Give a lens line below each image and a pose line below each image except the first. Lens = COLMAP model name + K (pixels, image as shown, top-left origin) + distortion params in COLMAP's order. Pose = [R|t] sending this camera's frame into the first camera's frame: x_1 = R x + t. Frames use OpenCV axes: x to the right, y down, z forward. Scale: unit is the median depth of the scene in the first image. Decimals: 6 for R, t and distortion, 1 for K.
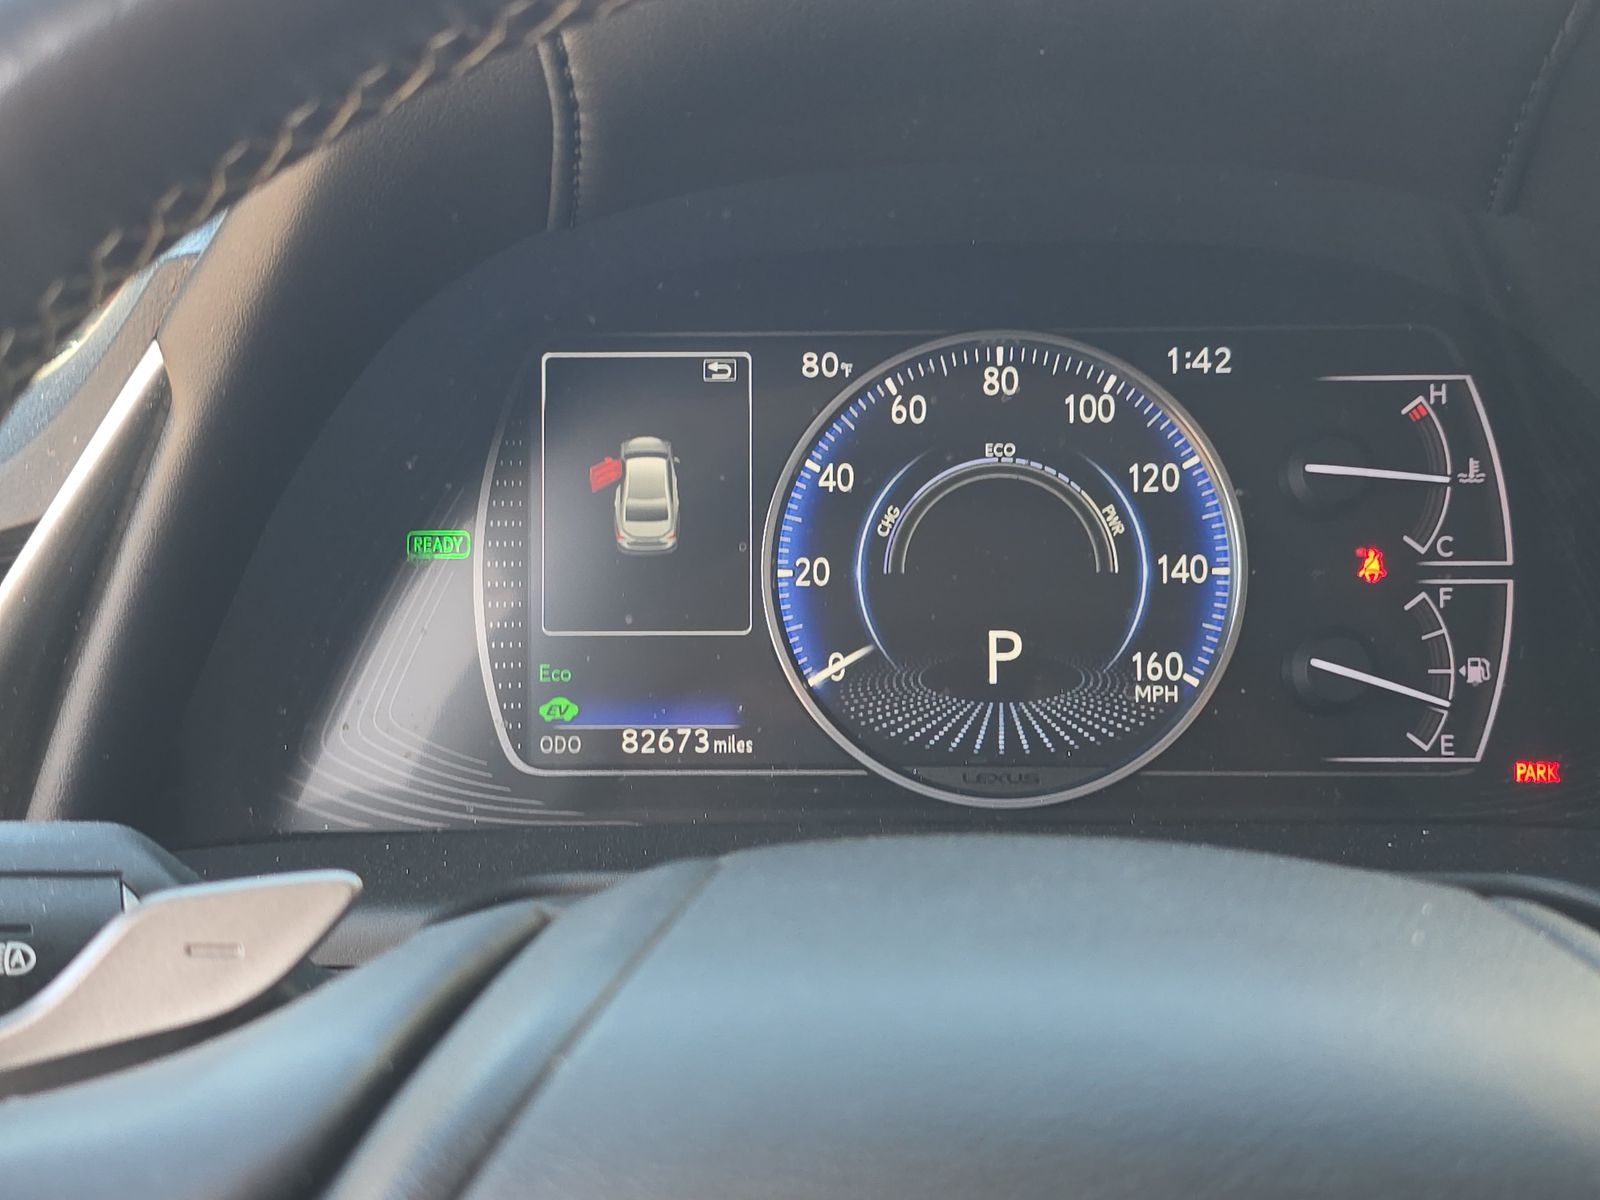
lens RADIAL K [[1077.8, 0, 803.3], [0, 1077.8, 600.6], [0, 0, 1]] dist [0.032041, -0.020622]
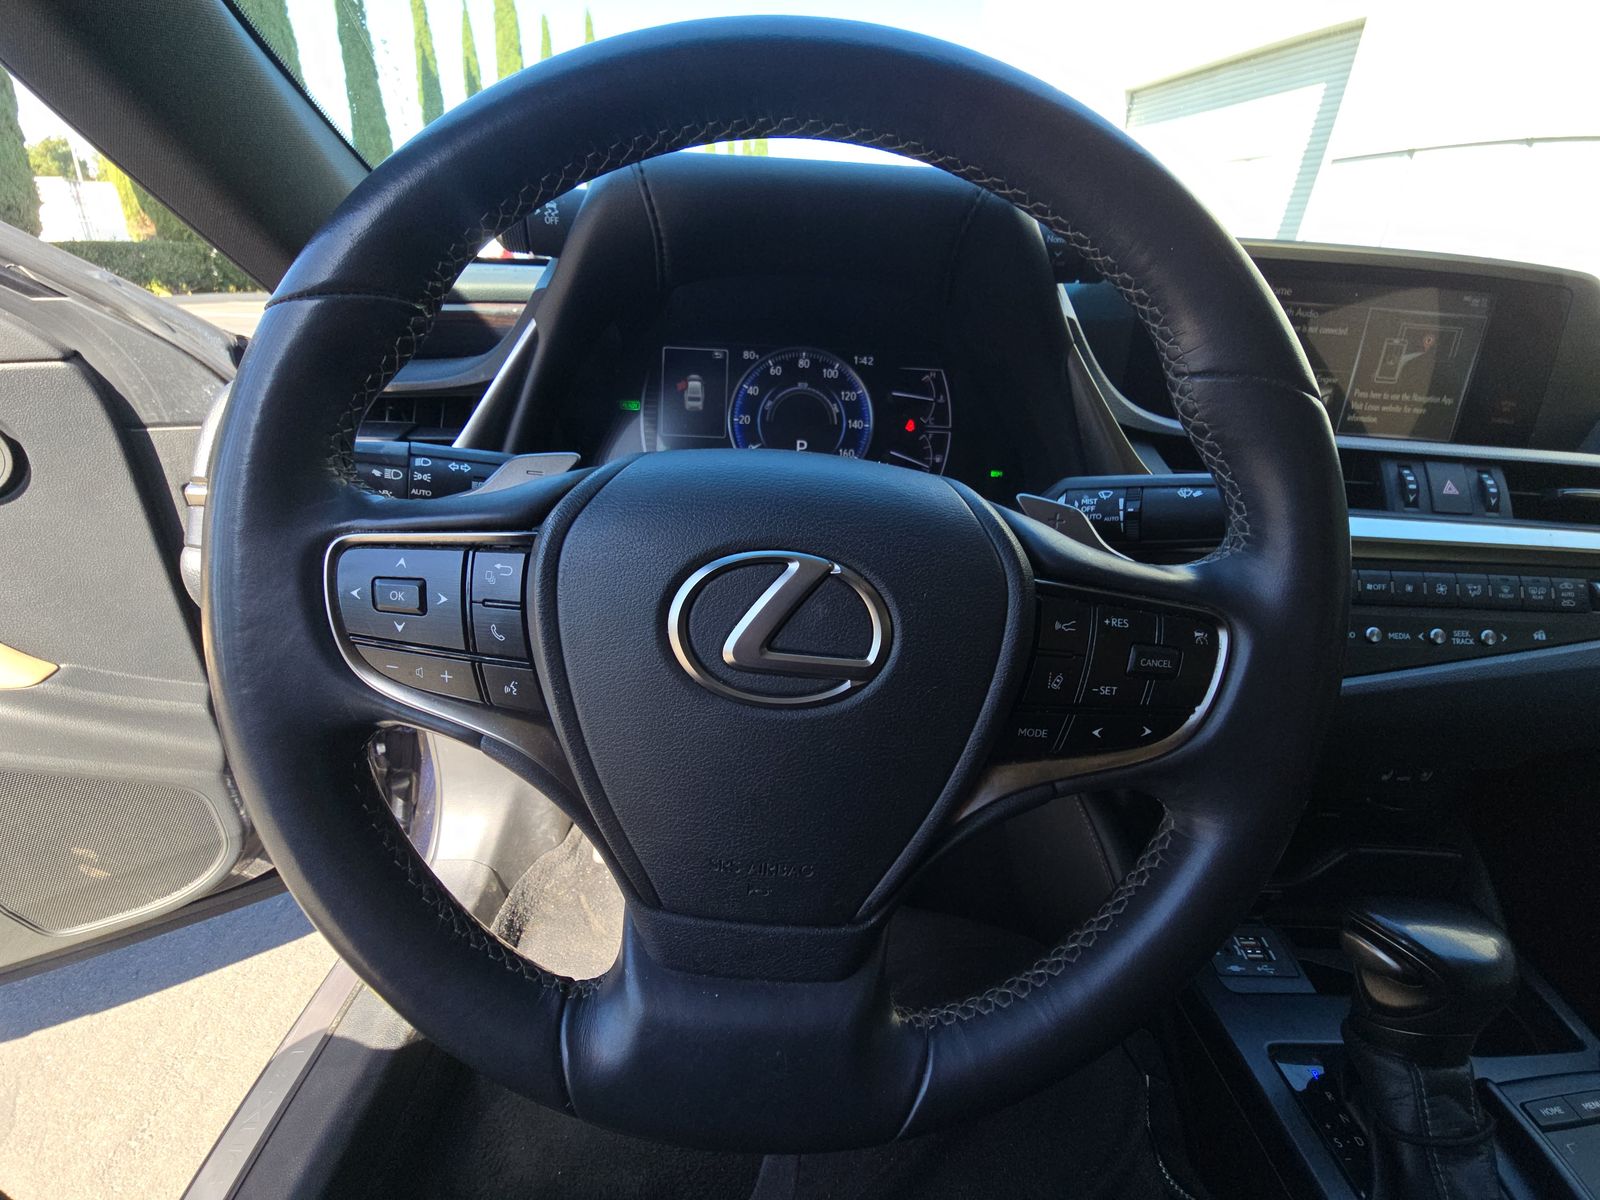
lens RADIAL K [[648.1, 0, 813.4], [0, 648.1, 600.3], [0, 0, 1]] dist [0.000724, -0.001618]
pose [[0.998272, 0.044037, 0.038910, 0.166966], [-0.047039, 0.995688, 0.079955, 0.356908], [-0.035221, -0.081647, 0.996039, -1.025306]]
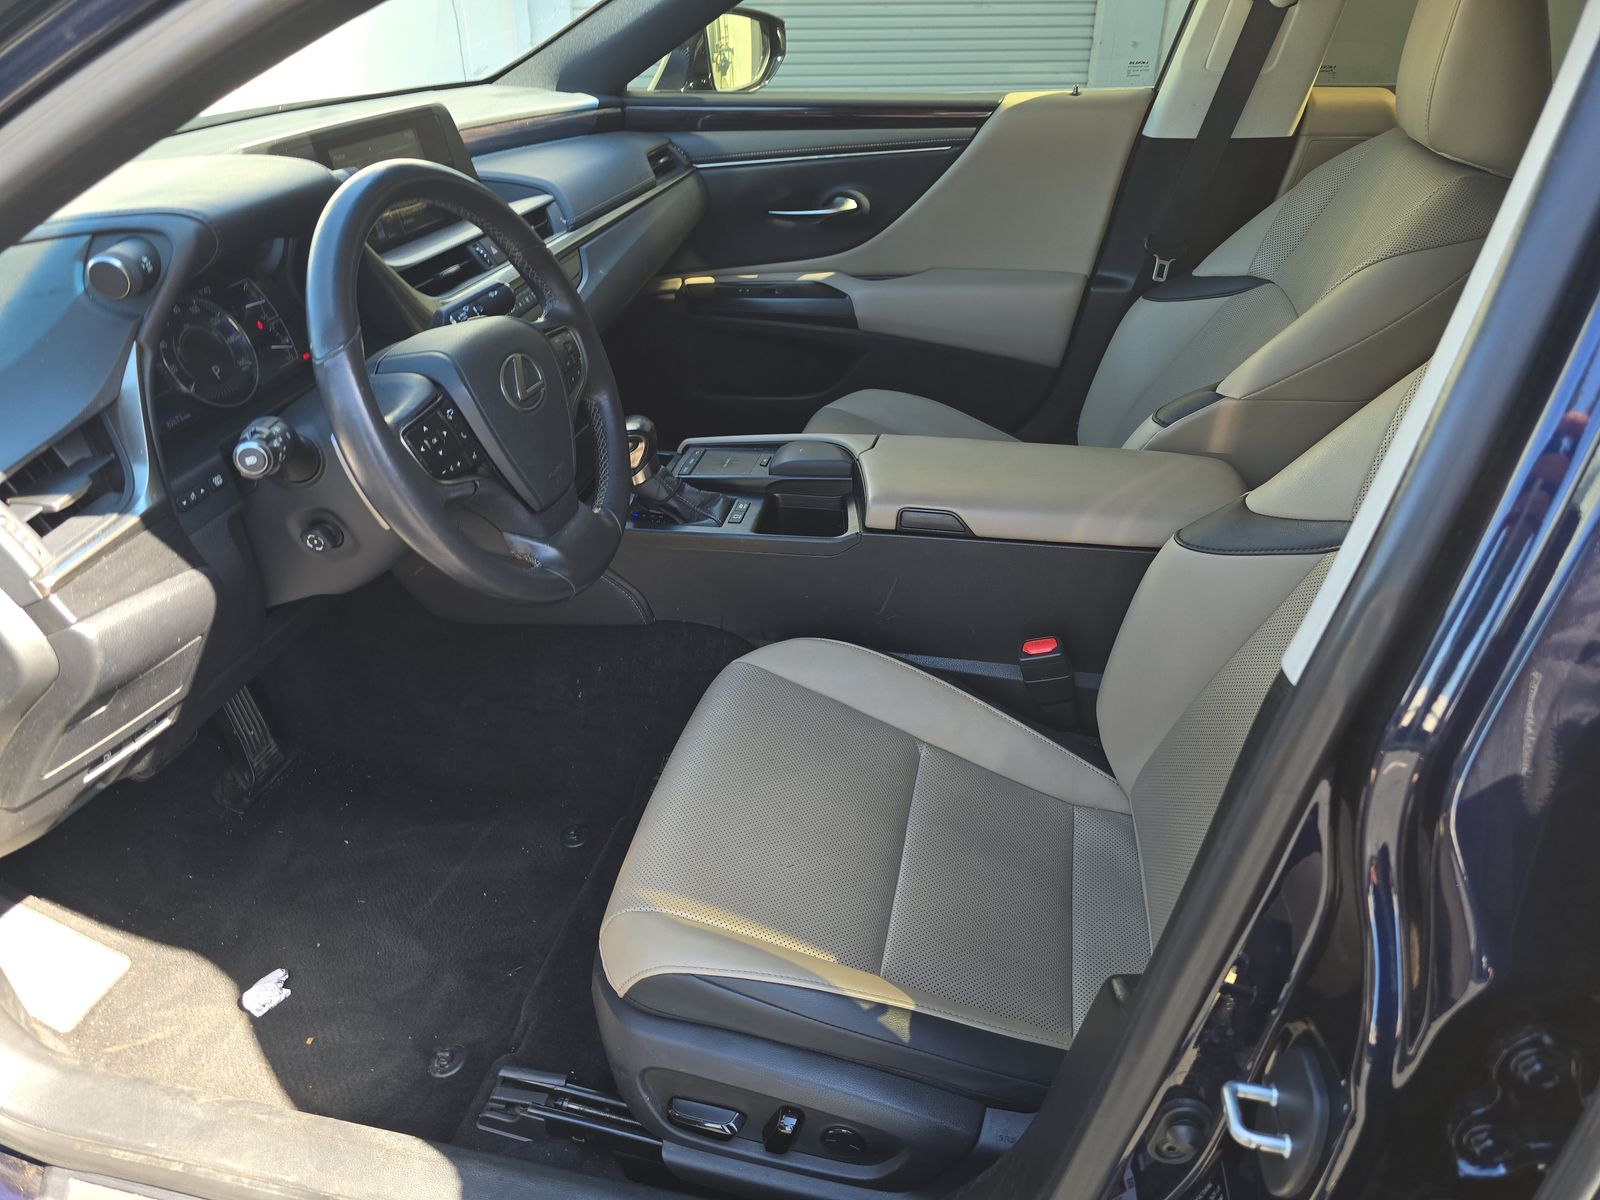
lens RADIAL K [[1077.8, 0, 805.9], [0, 1077.8, 609.4], [0, 0, 1]] dist [0.032041, -0.020622]
pose [[0.198872, -0.521083, 0.830014, -3.309997], [0.363255, 0.825797, 0.431399, -0.176155], [-0.910217, 0.215713, 0.353514, -2.341611]]
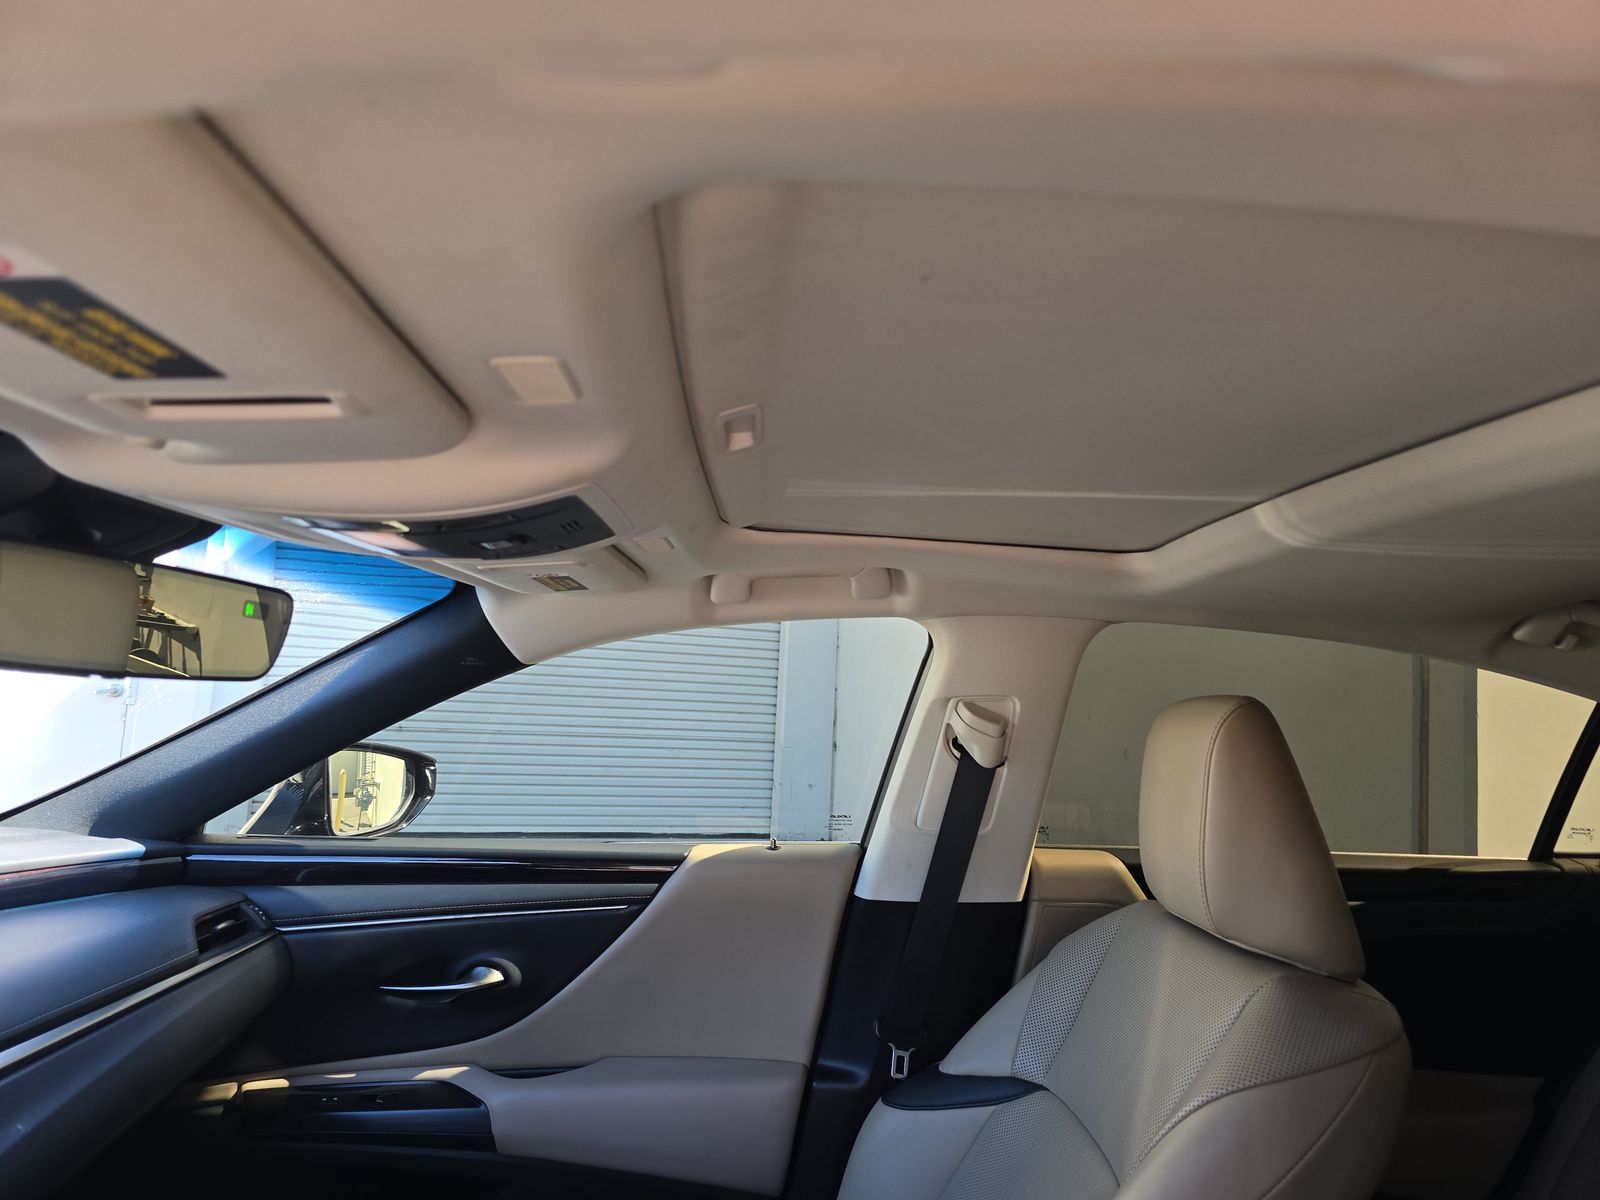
lens RADIAL K [[1077.8, 0, 801.3], [0, 1077.8, 619.7], [0, 0, 1]] dist [0.032041, -0.020622]
pose [[-0.054428, 0.069618, 0.996088, -1.302301], [0.323384, 0.945030, -0.048380, -0.114300], [-0.944701, 0.319486, -0.073949, -2.268439]]
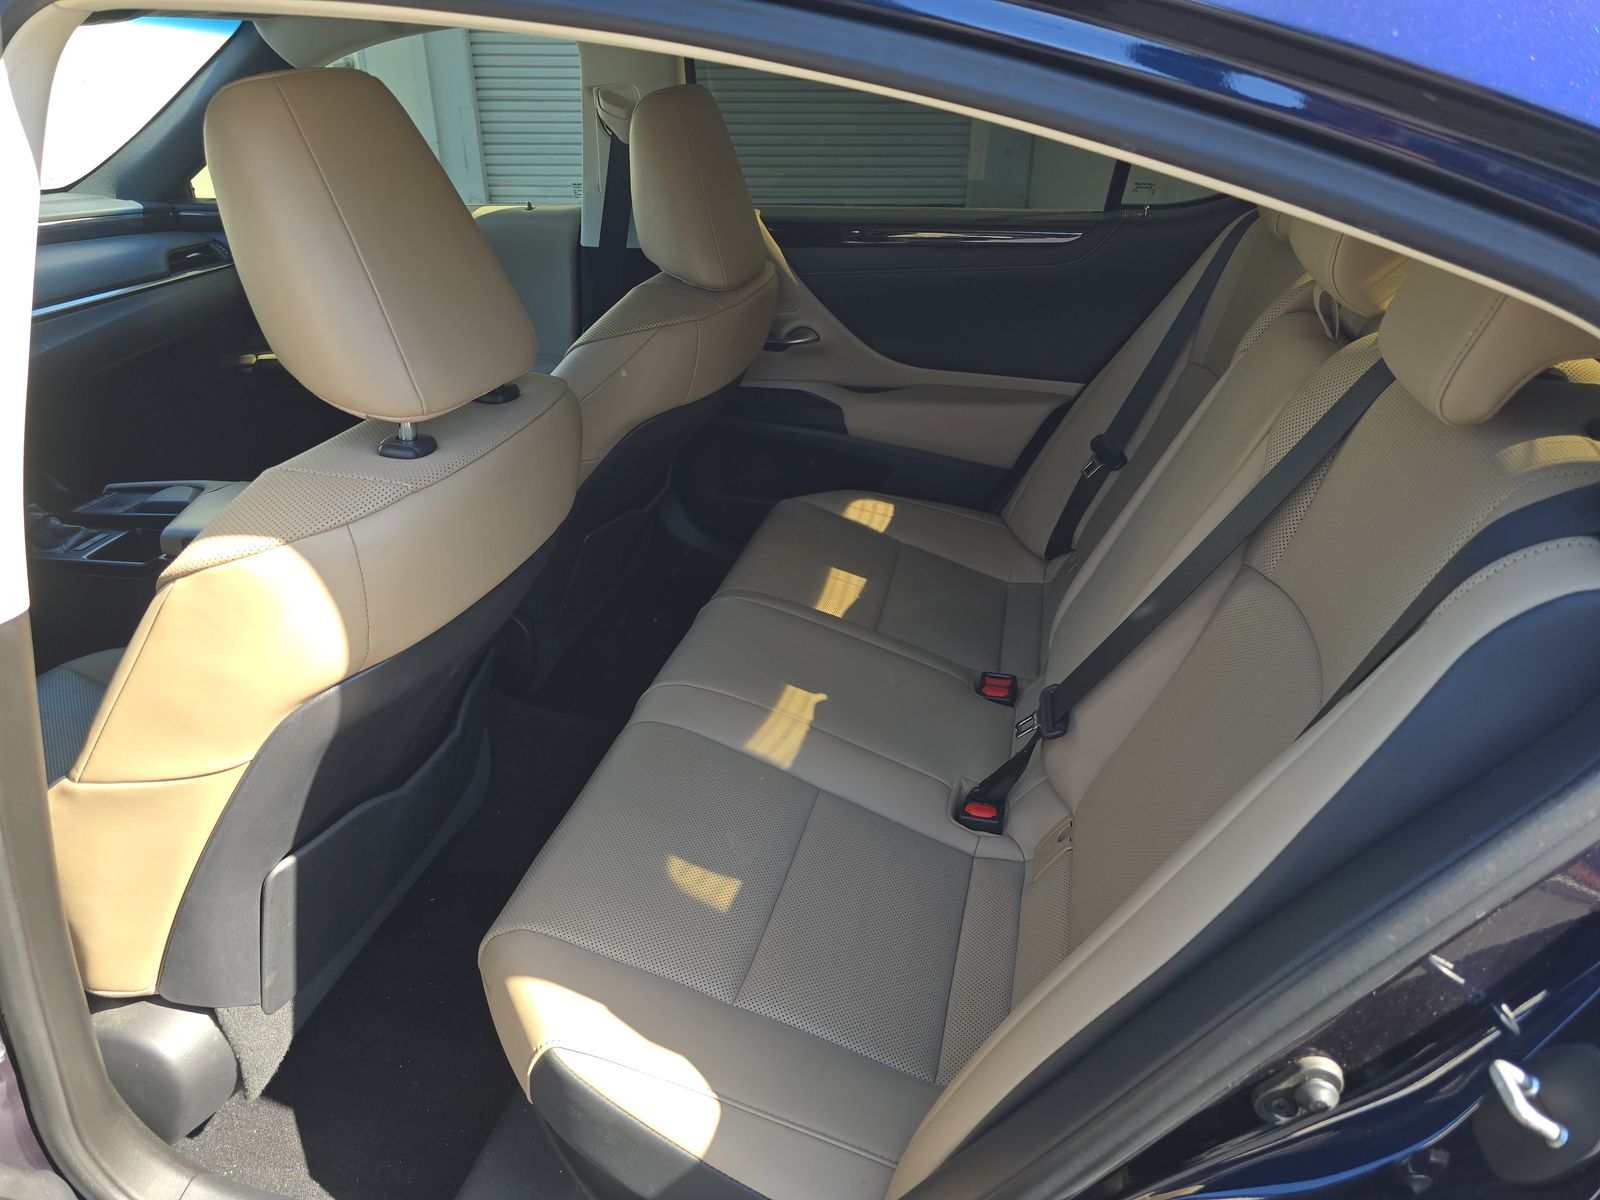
lens RADIAL K [[1077.8, 0, 784.0], [0, 1077.8, 598.7], [0, 0, 1]] dist [0.032041, -0.020622]
pose [[0.227116, -0.447517, 0.864955, -3.508536], [0.355631, 0.864939, 0.354129, 1.141273], [-0.906612, 0.227177, 0.355592, -6.414724]]
